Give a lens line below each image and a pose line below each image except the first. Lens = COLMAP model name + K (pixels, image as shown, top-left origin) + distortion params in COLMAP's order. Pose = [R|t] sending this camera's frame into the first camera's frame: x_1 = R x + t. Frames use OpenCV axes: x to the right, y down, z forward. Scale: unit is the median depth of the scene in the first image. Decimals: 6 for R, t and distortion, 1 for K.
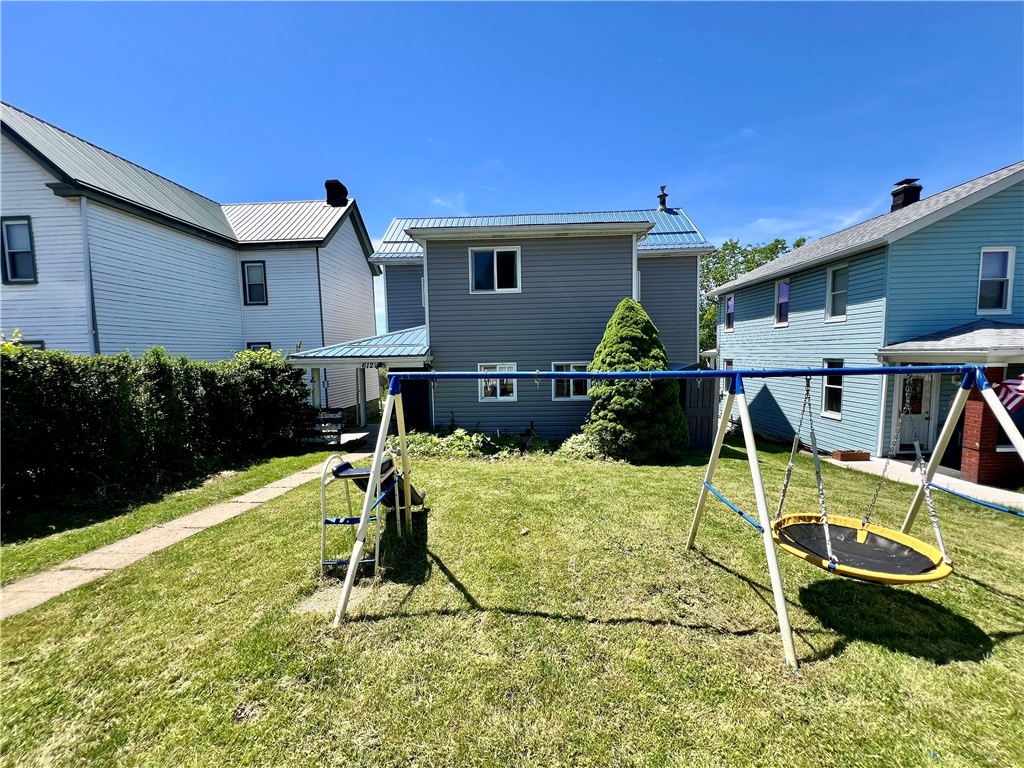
lens RADIAL K [[403.9, 0, 514.5], [0, 403.9, 386.9], [0, 0, 1]] dist [-0.005576, 0.001058]
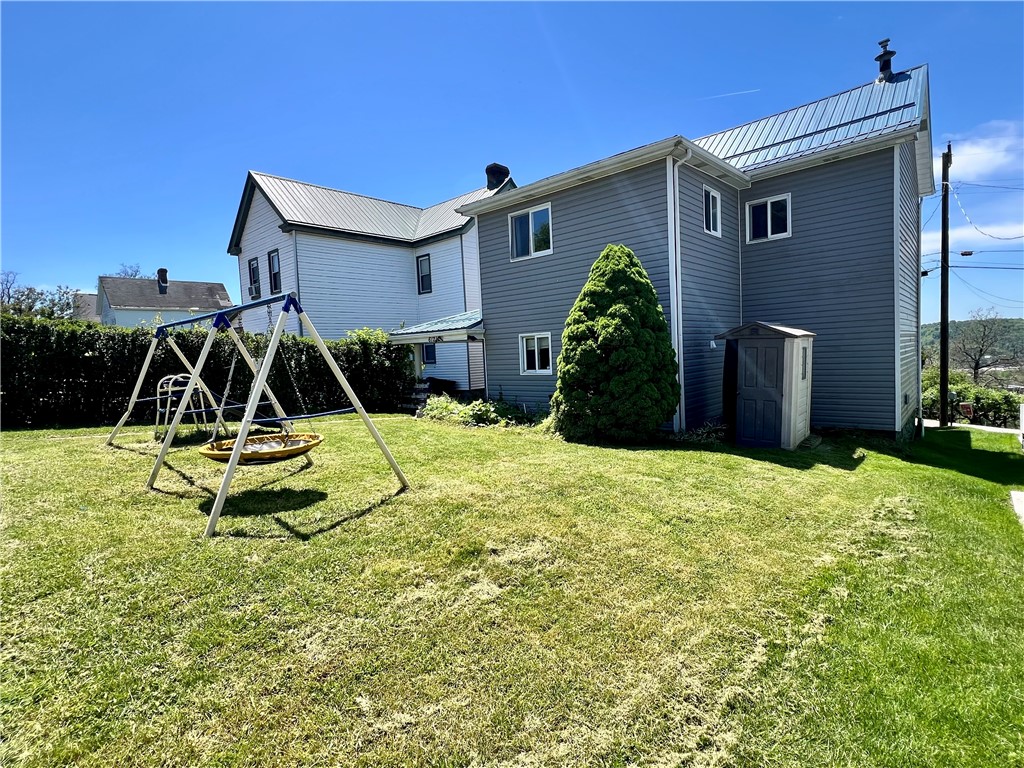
lens RADIAL K [[504.7, 0, 516.7], [0, 504.7, 387.3], [0, 0, 1]] dist [-0.000847, -0.000077]
pose [[0.771713, 0.029041, -0.635307, 0.679173], [-0.023171, 0.999578, 0.017547, 0.046809], [0.635548, 0.001180, 0.772060, 0.081046]]
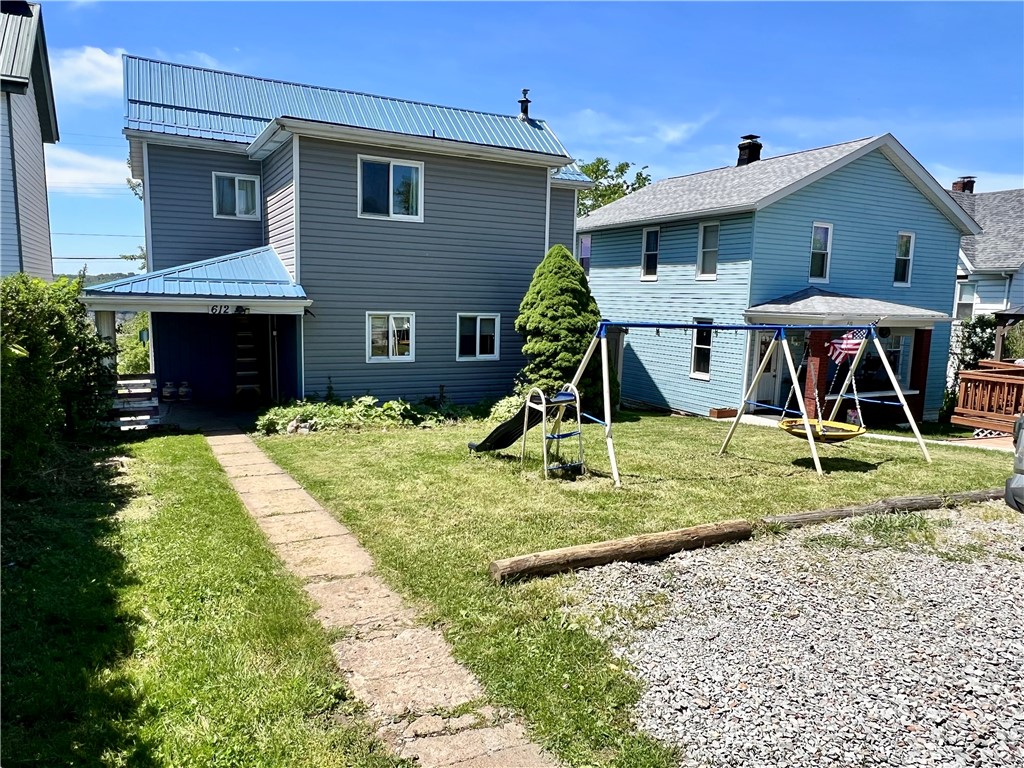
lens RADIAL K [[689.6, 0, 509.5], [0, 689.6, 385.1], [0, 0, 1]] dist [-0.009904, -0.002365]
pose [[0.870724, -0.020232, 0.491355, -0.501443], [-0.002629, 0.998948, 0.045791, 0.019963], [-0.491764, -0.041163, 0.869755, -0.256613]]
